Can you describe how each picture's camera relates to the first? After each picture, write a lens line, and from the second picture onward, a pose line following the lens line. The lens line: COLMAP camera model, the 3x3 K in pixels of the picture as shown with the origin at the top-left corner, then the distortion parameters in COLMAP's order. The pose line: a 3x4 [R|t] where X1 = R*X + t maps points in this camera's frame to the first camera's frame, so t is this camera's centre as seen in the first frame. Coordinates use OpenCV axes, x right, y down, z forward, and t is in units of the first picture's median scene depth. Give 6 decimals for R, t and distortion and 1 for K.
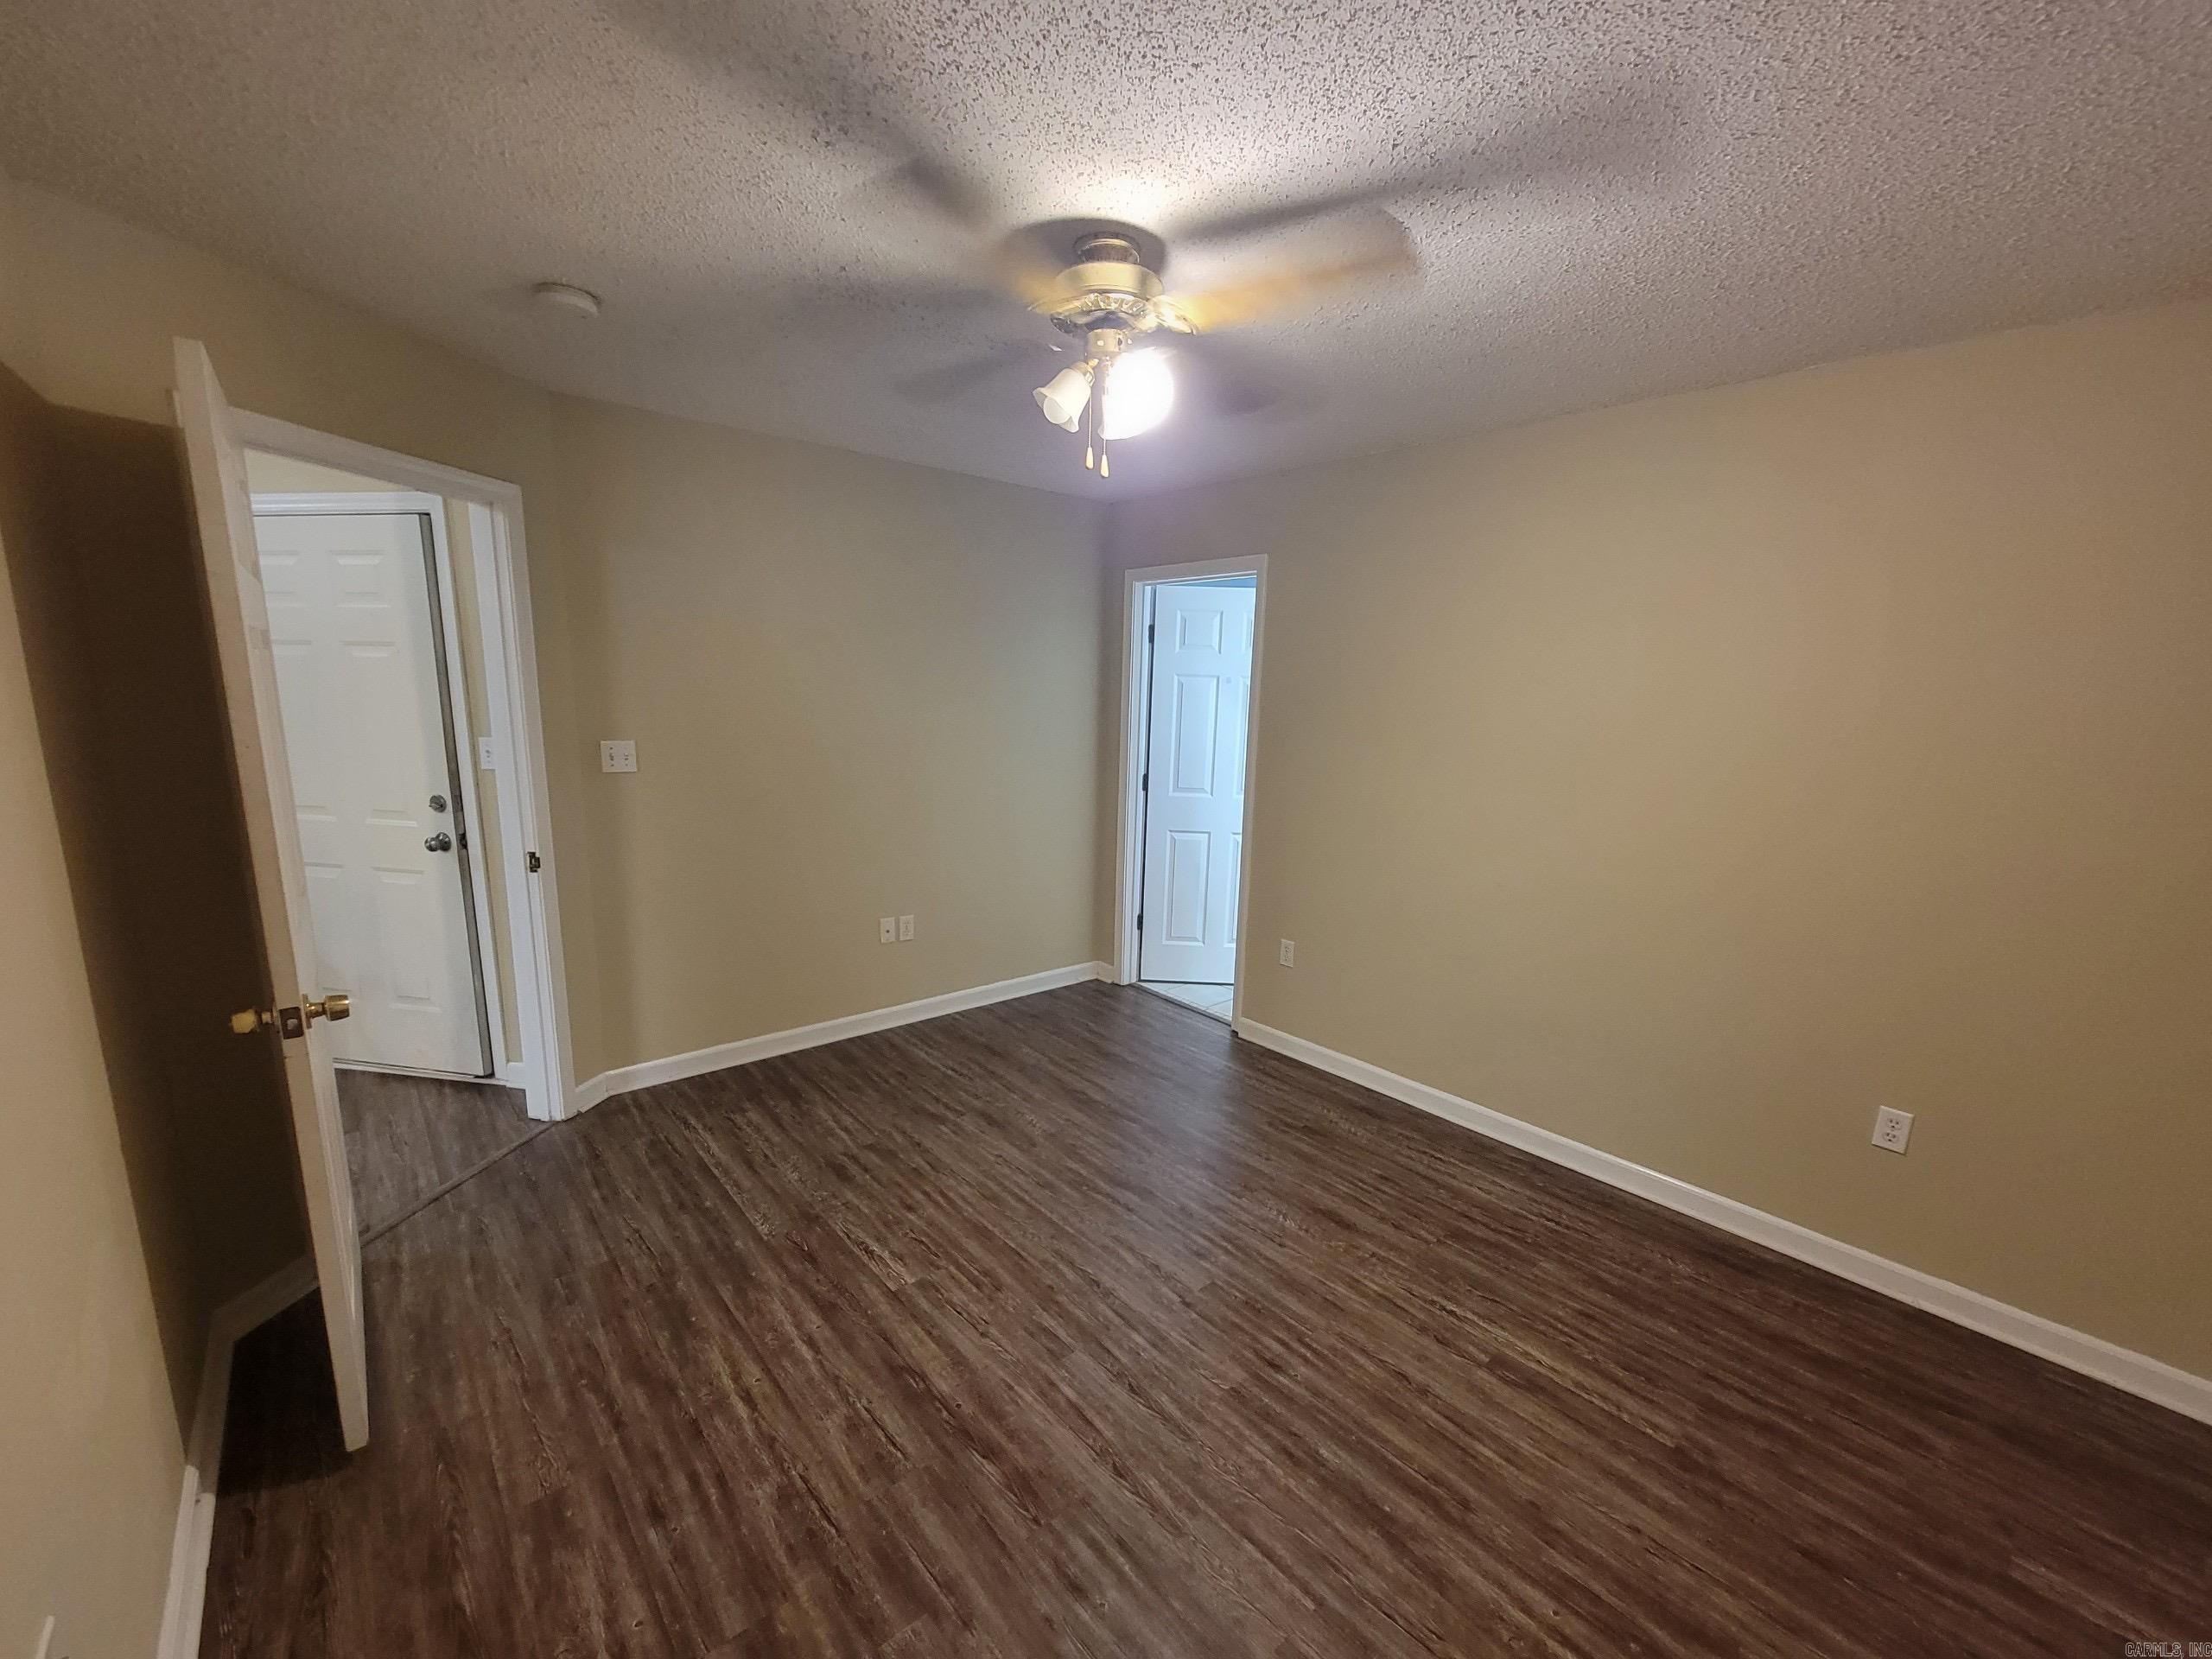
lens RADIAL K [[902.0, 0, 1115.8], [0, 902.0, 862.8], [0, 0, 1]] dist [-0.002806, -0.000290]
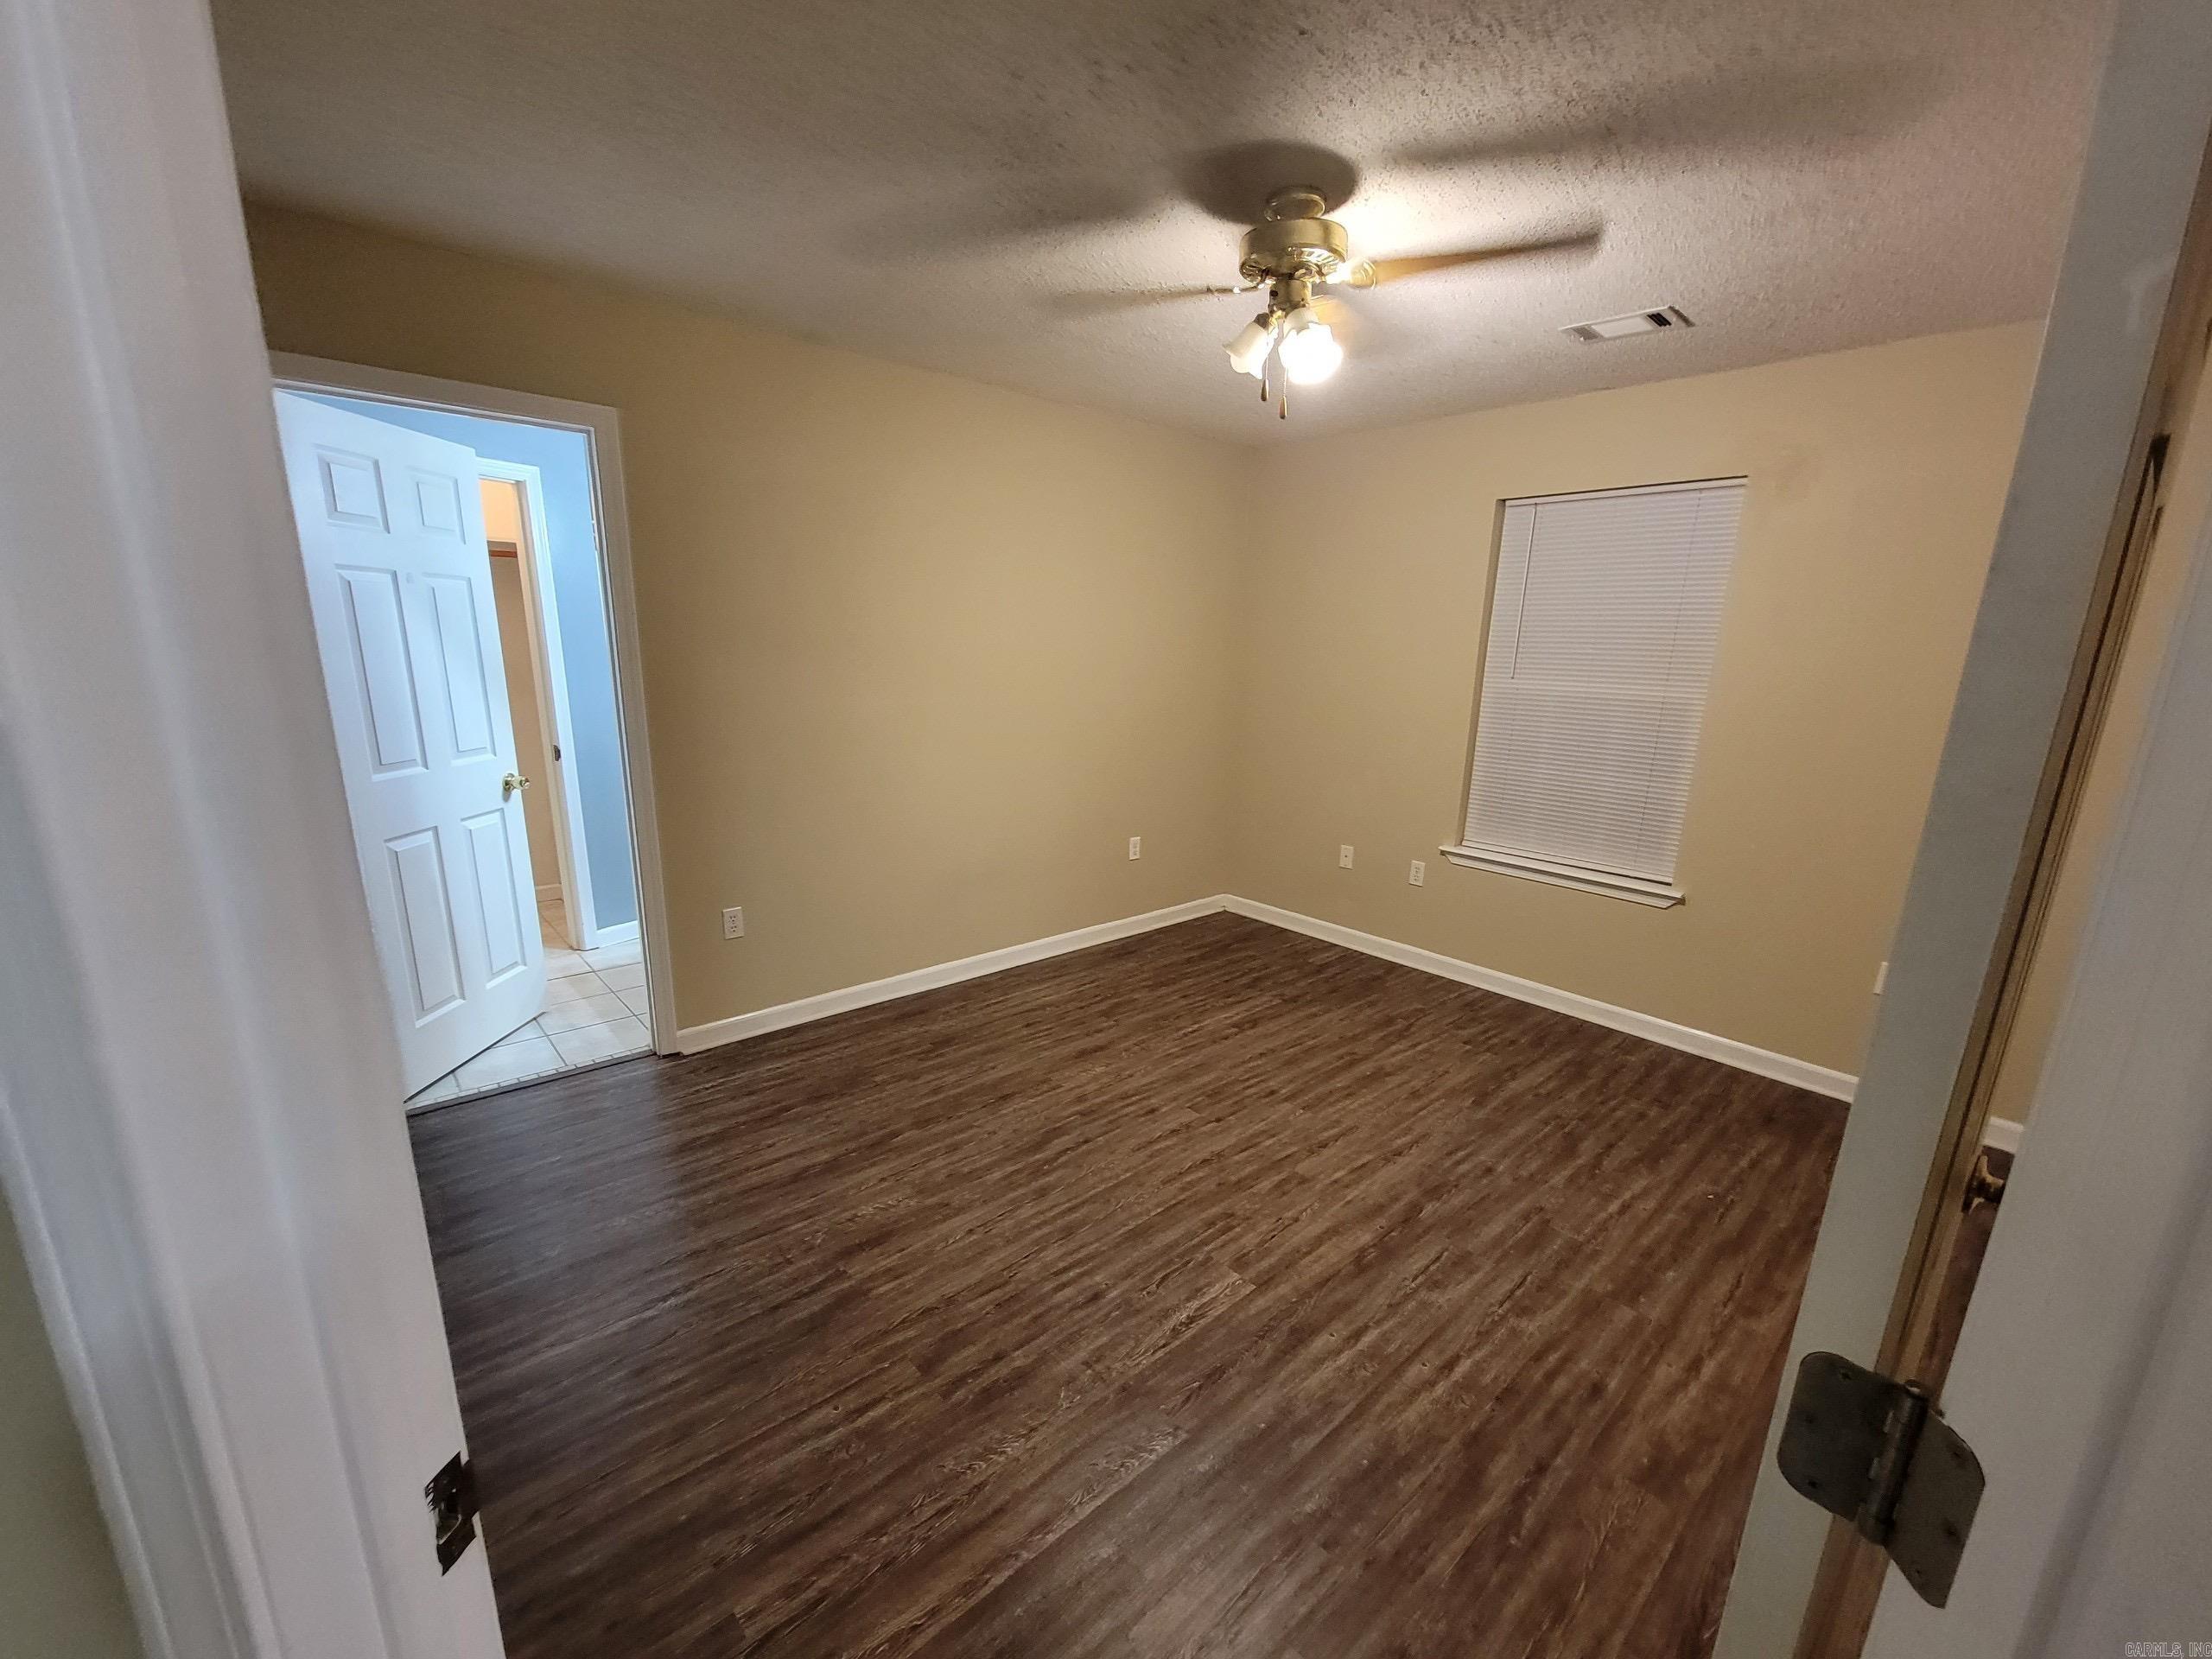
lens RADIAL K [[907.7, 0, 1095.8], [0, 907.7, 848.4], [0, 0, 1]] dist [-0.004180, 0.000652]
pose [[-0.009763, -0.253359, 0.967323, -1.092436], [0.164289, 0.953817, 0.251480, -0.217587], [-0.986364, 0.161376, 0.032312, 1.137122]]
